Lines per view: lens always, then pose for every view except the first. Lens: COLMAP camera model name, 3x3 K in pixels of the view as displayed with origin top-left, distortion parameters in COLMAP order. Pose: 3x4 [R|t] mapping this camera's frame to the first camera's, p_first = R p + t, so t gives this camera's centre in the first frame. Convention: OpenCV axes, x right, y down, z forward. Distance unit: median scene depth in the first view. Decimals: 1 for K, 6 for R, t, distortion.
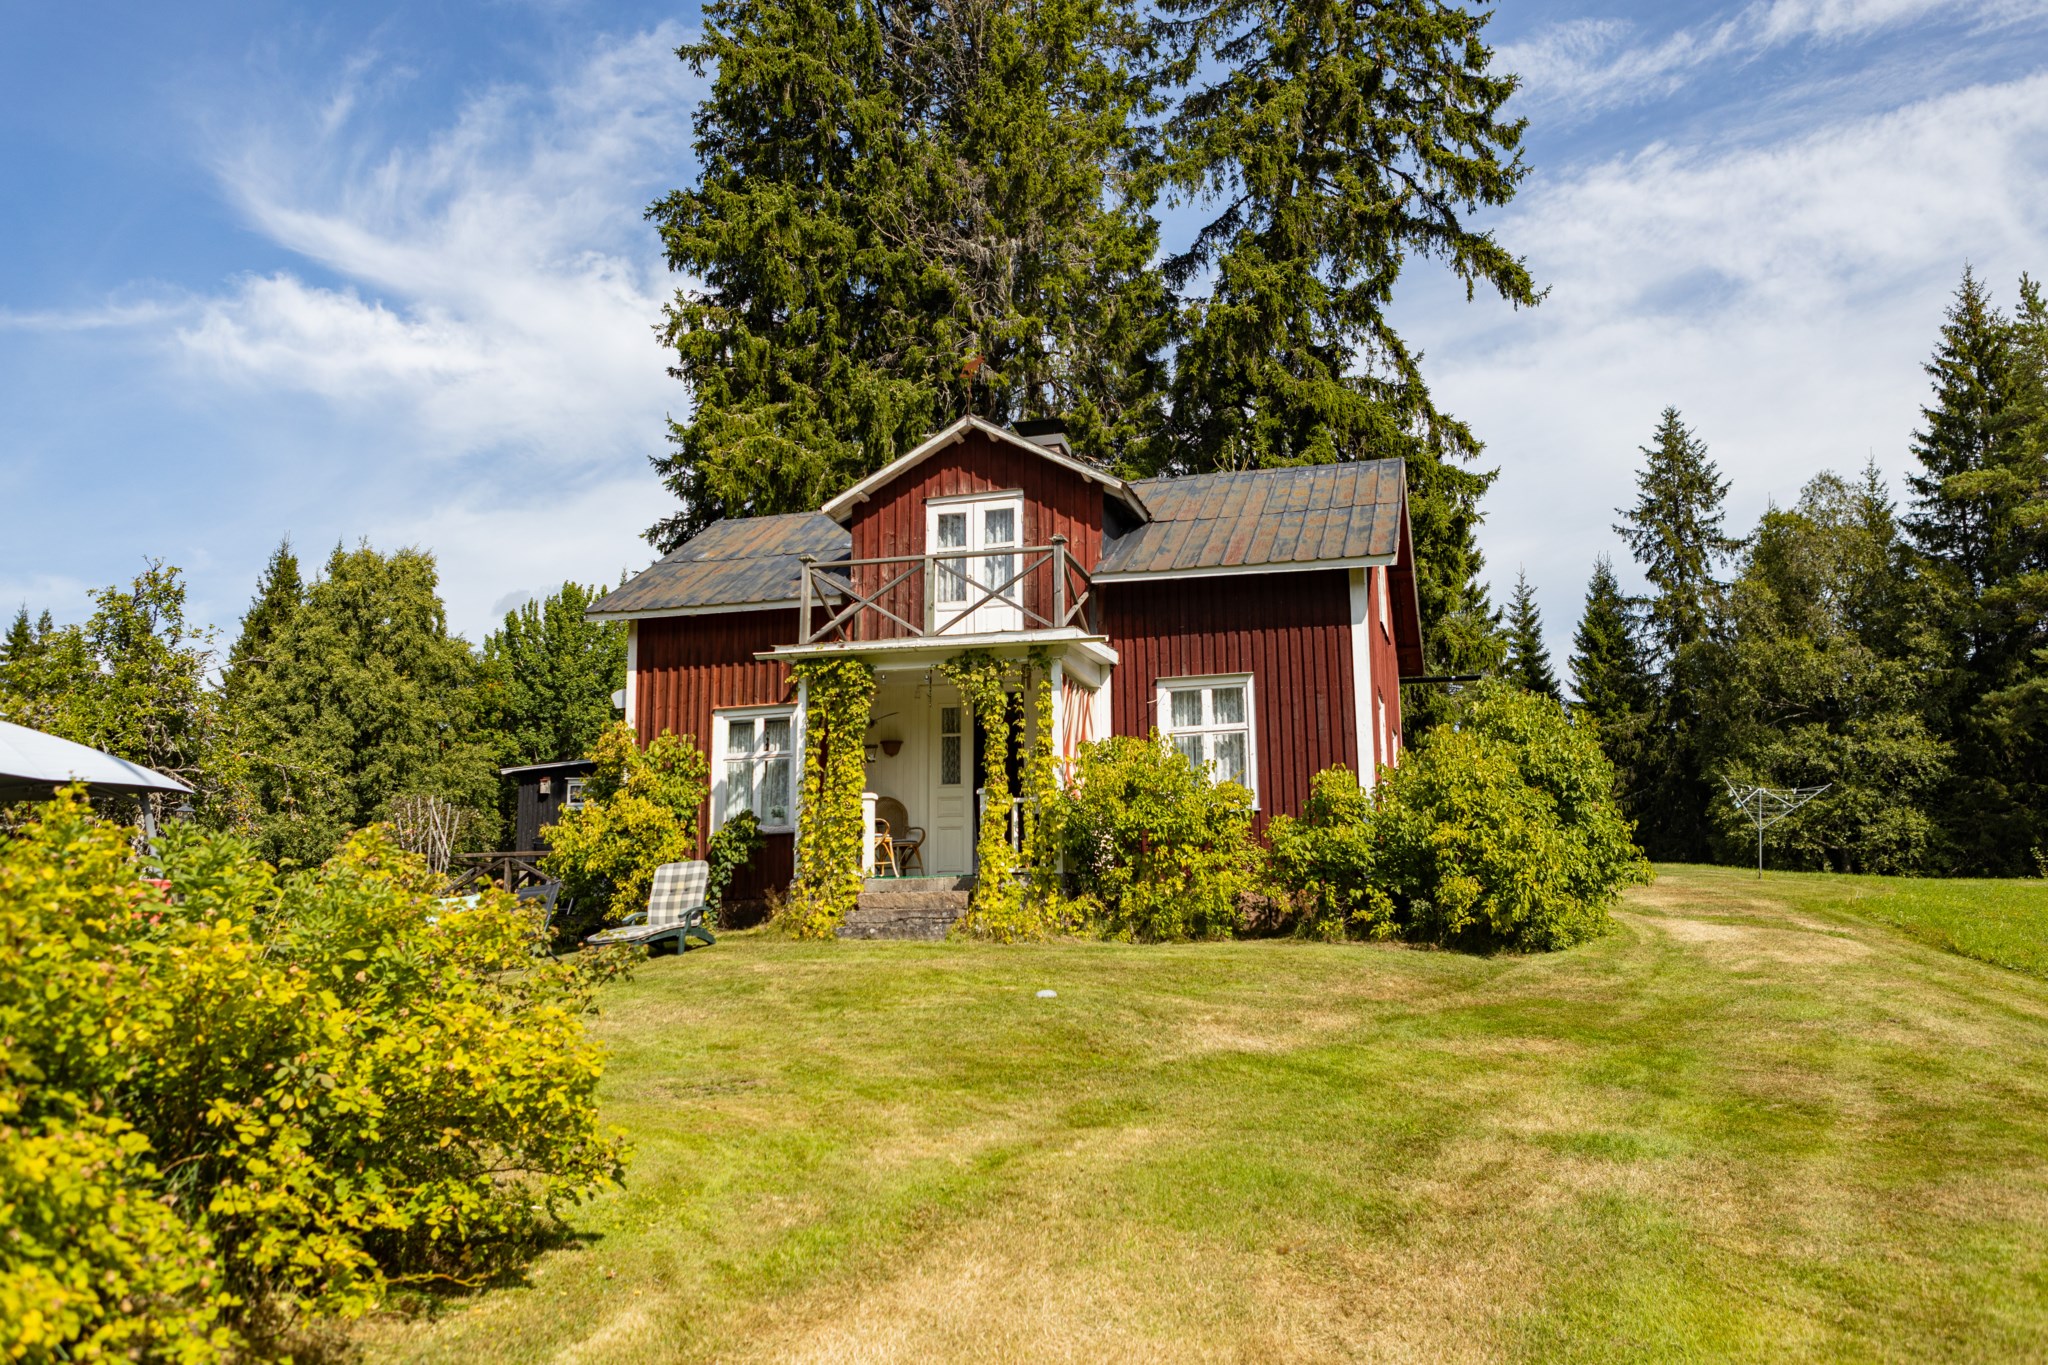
lens RADIAL K [[1640.7, 0, 1024.8], [0, 1640.7, 680.7], [0, 0, 1]] dist [0.009449, 0.007815]
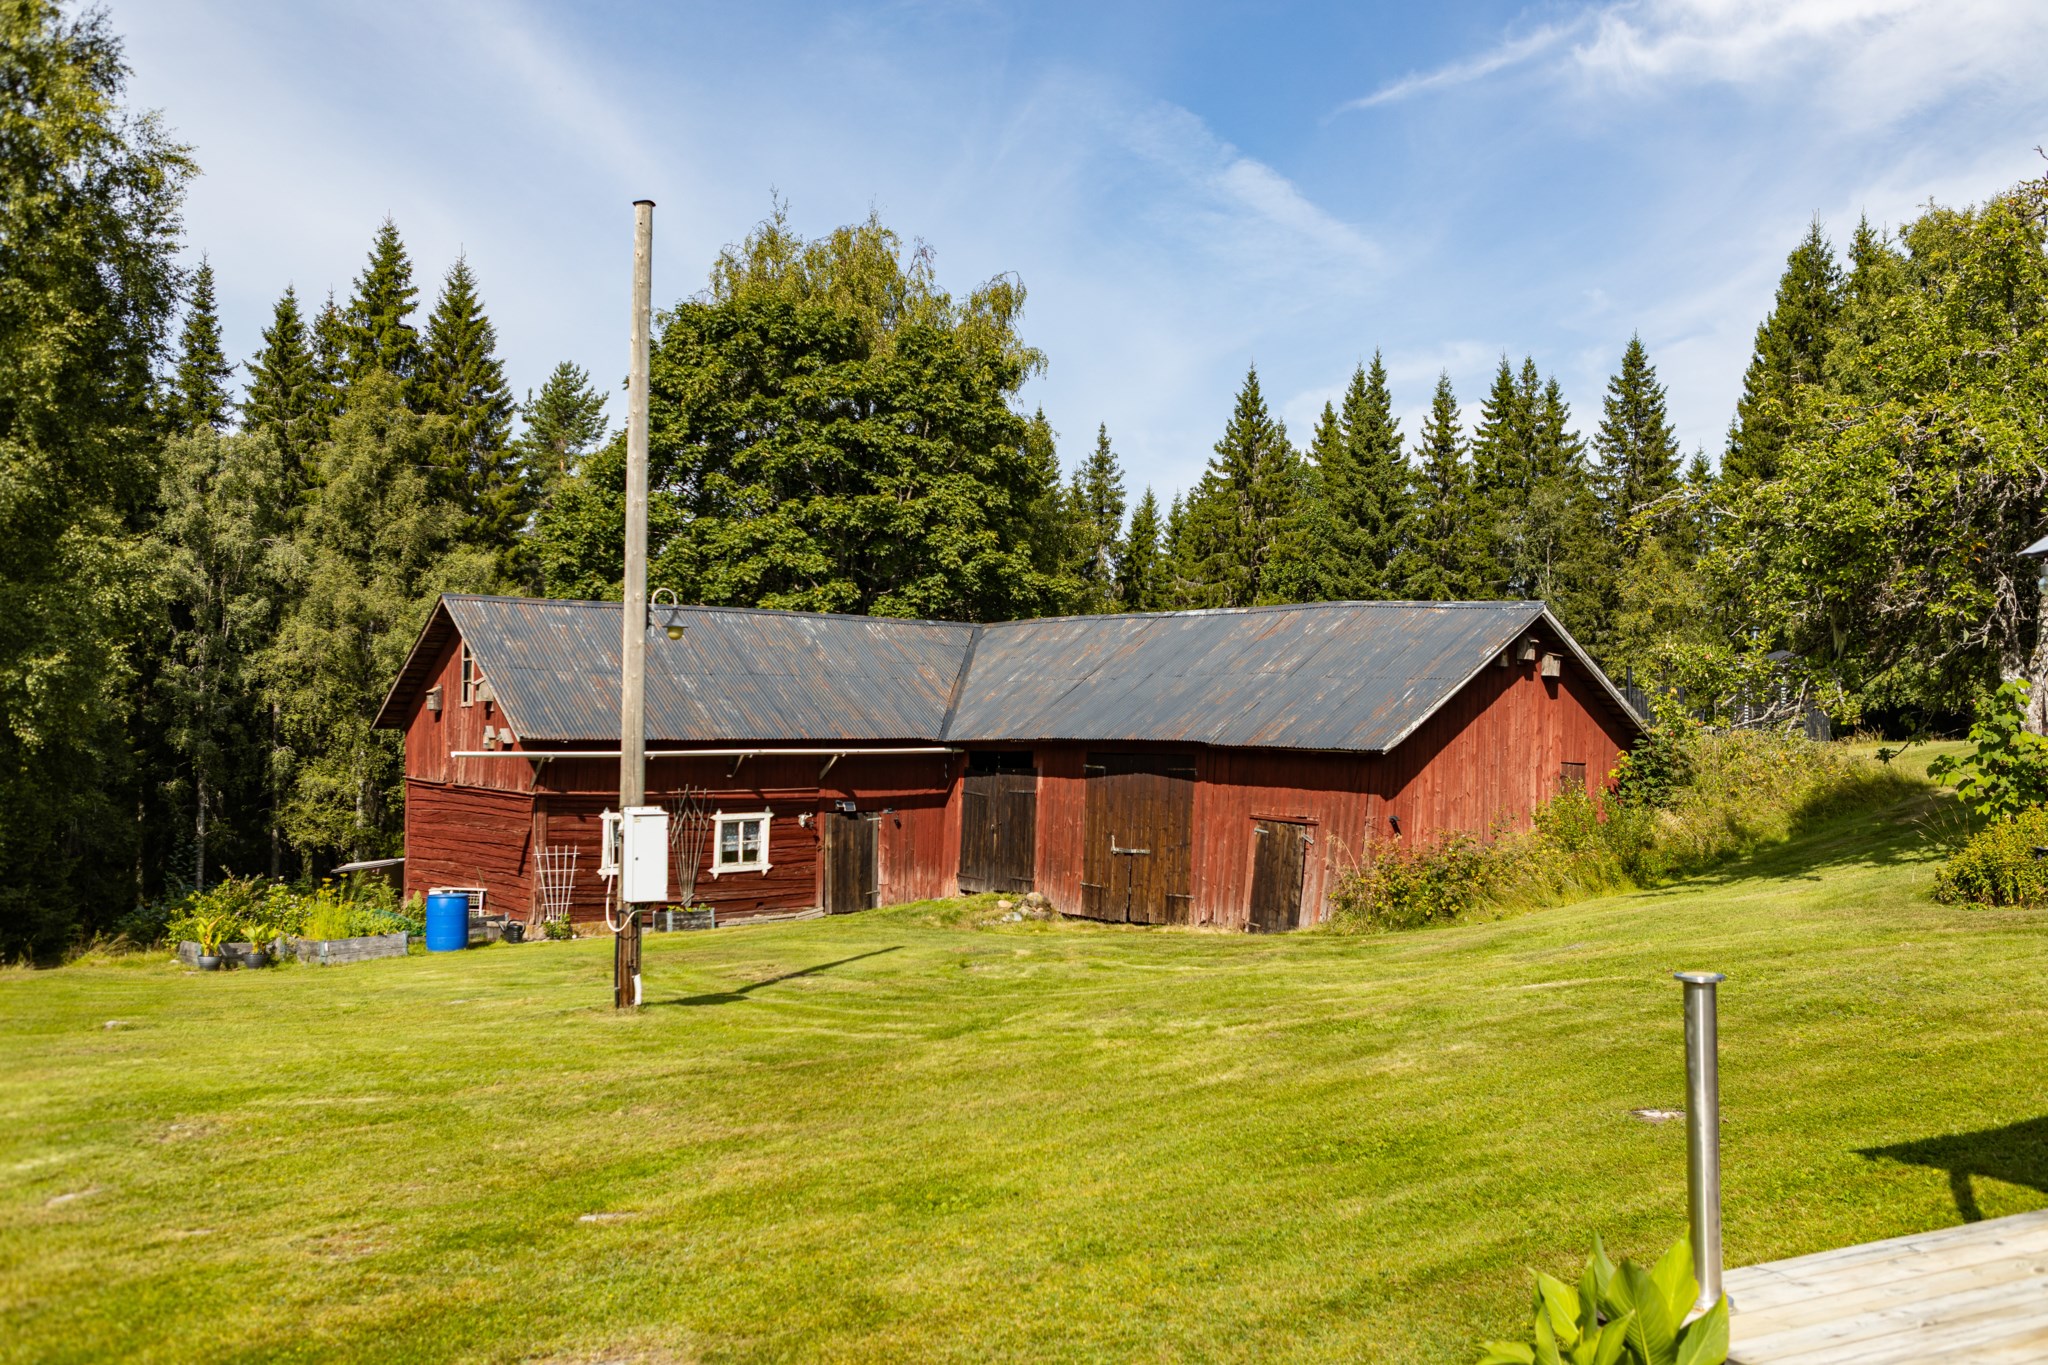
lens RADIAL K [[1749.9, 0, 1023.4], [0, 1749.9, 682.7], [0, 0, 1]] dist [-0.009833, -0.004599]
pose [[0.708827, -0.010893, -0.705298, -0.116294], [0.118045, 0.987612, 0.103383, 0.001748], [0.695435, -0.156538, 0.701332, 0.103026]]
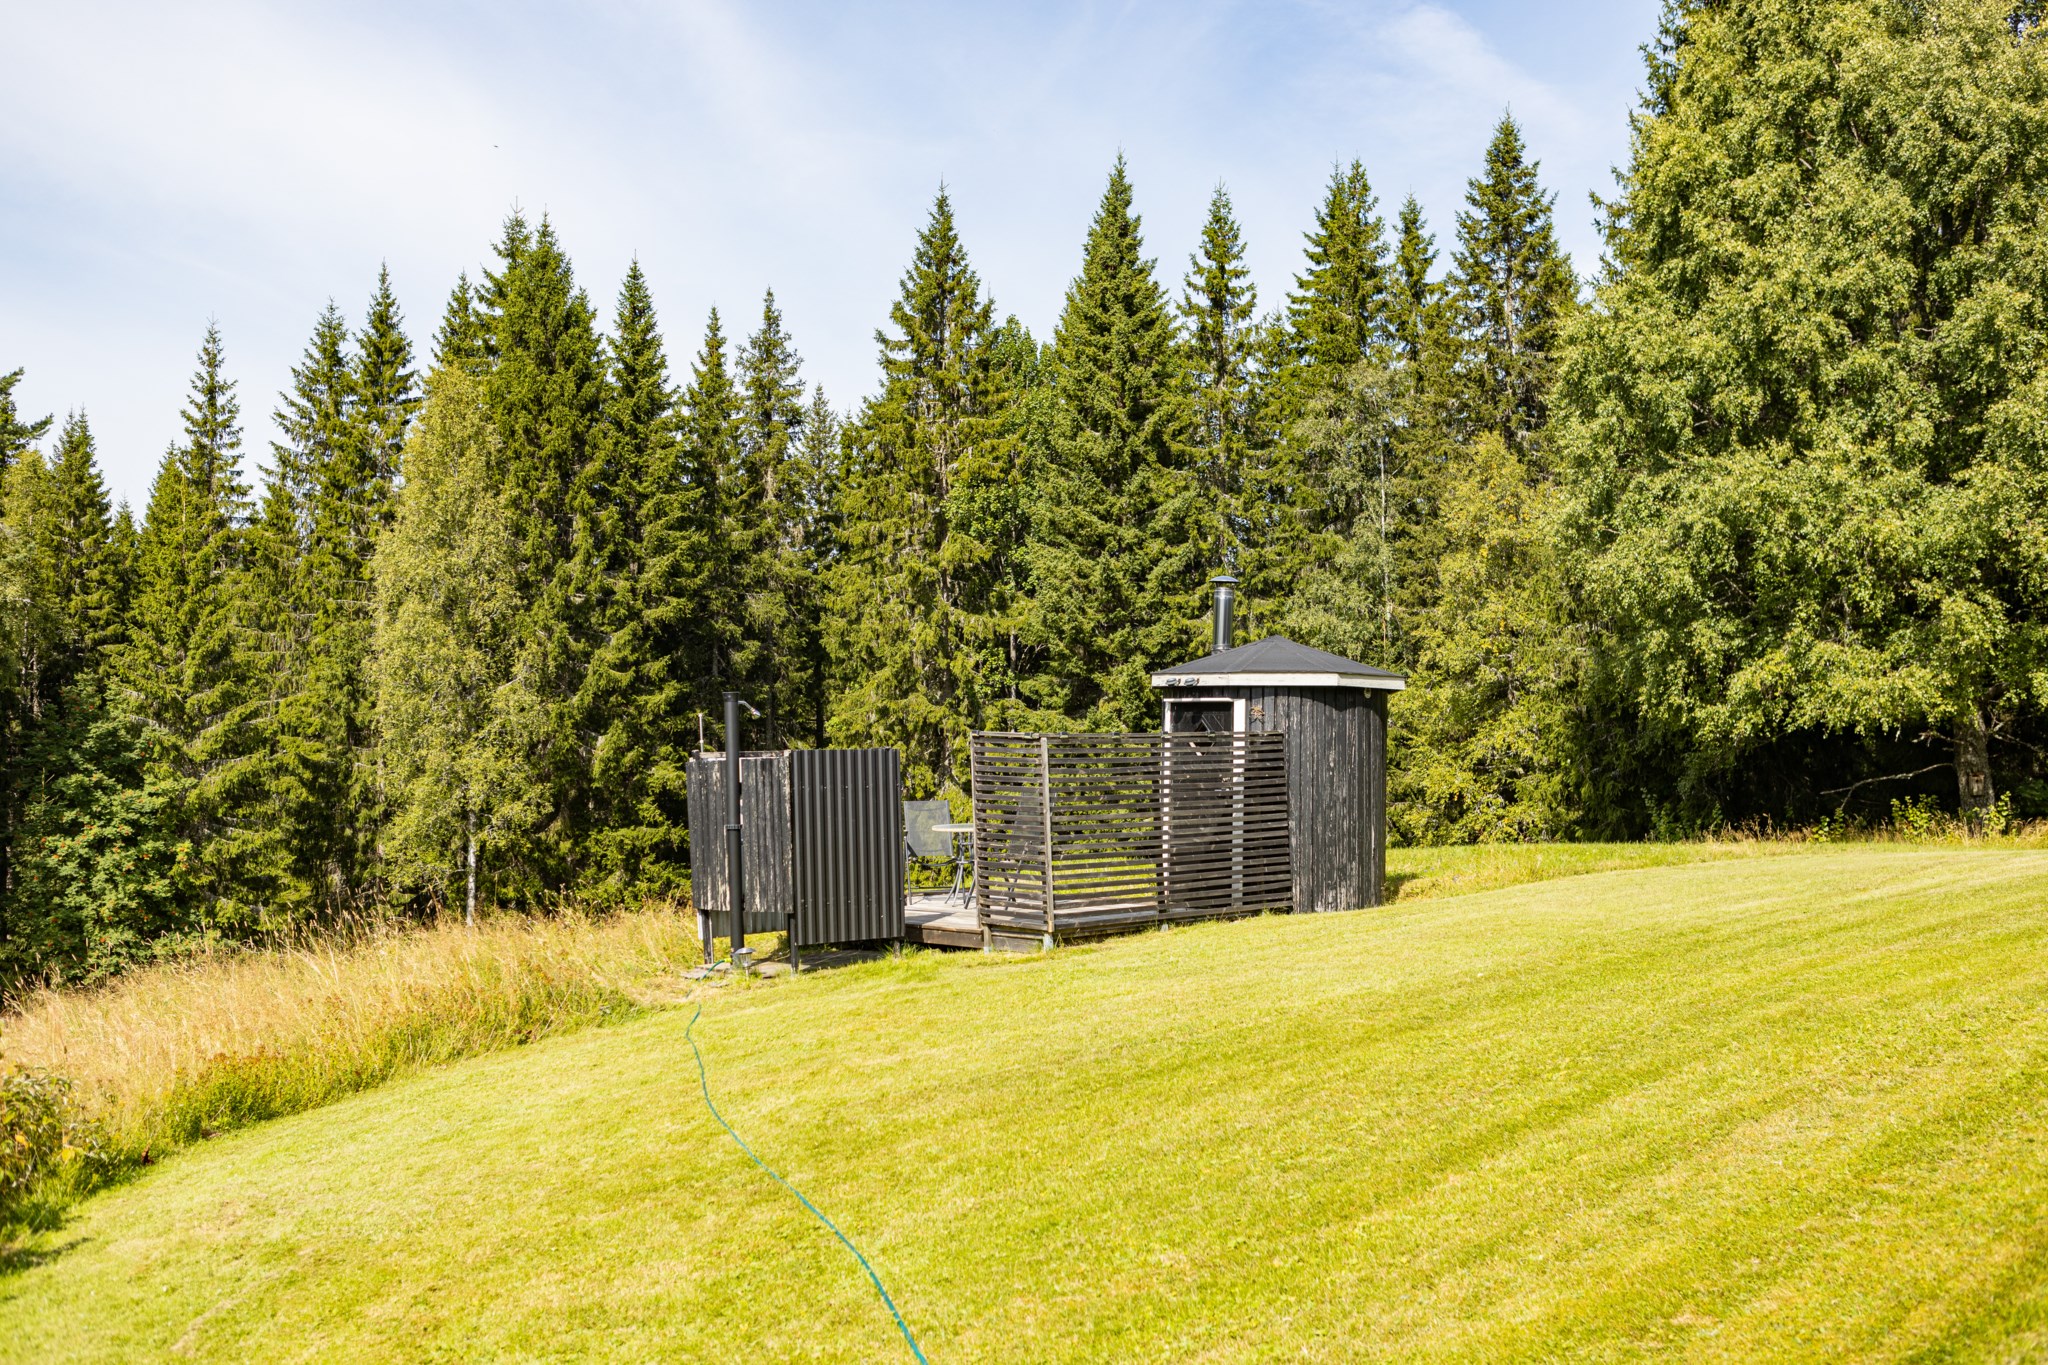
lens RADIAL K [[1994.9, 0, 1024.7], [0, 1994.9, 677.7], [0, 0, 1]] dist [0.009369, 0.000000]
pose [[0.692157, -0.012975, -0.721630, -0.170987], [0.137014, 0.984019, 0.113725, 0.041990], [0.708622, -0.177589, 0.682874, 0.408732]]
